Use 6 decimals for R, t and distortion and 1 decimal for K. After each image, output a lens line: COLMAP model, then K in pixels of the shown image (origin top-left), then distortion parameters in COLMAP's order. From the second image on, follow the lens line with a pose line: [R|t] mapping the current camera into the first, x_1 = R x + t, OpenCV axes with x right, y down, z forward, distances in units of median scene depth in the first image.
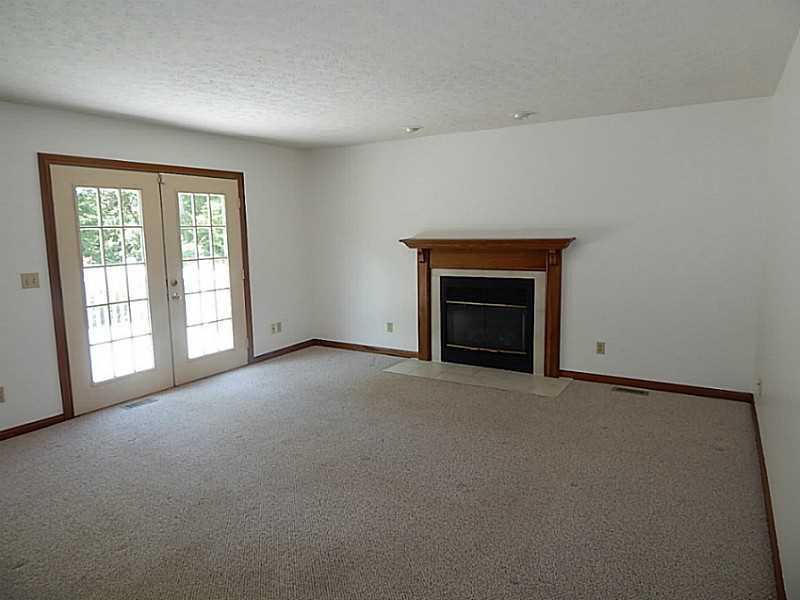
lens RADIAL K [[525.6, 0, 400.0], [0, 525.6, 300.0], [0, 0, 1]] dist [-0.002013, -0.002522]
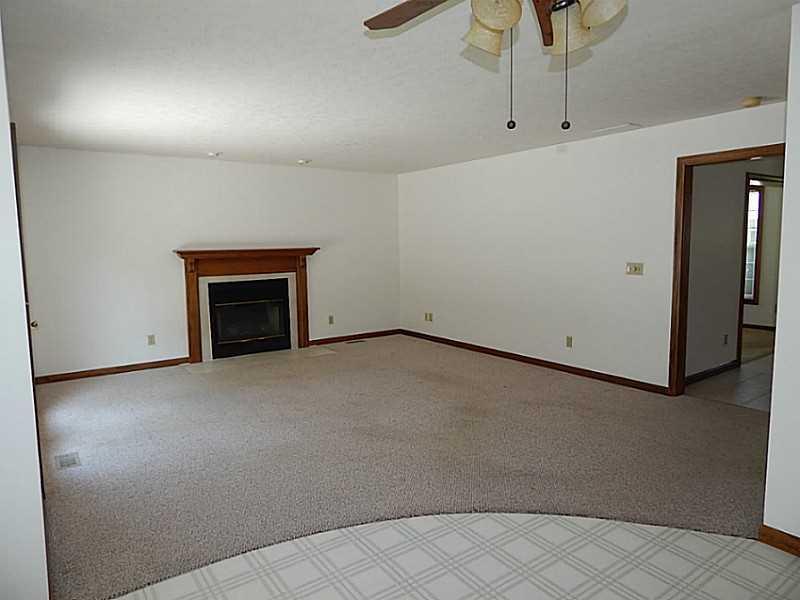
lens RADIAL K [[525.6, 0, 400.0], [0, 525.6, 300.0], [0, 0, 1]] dist [-0.002013, -0.002522]
pose [[0.390700, -0.091051, 0.916004, -0.840687], [0.130711, 0.990500, 0.042704, -0.004215], [-0.911190, 0.103047, 0.398890, 0.191795]]
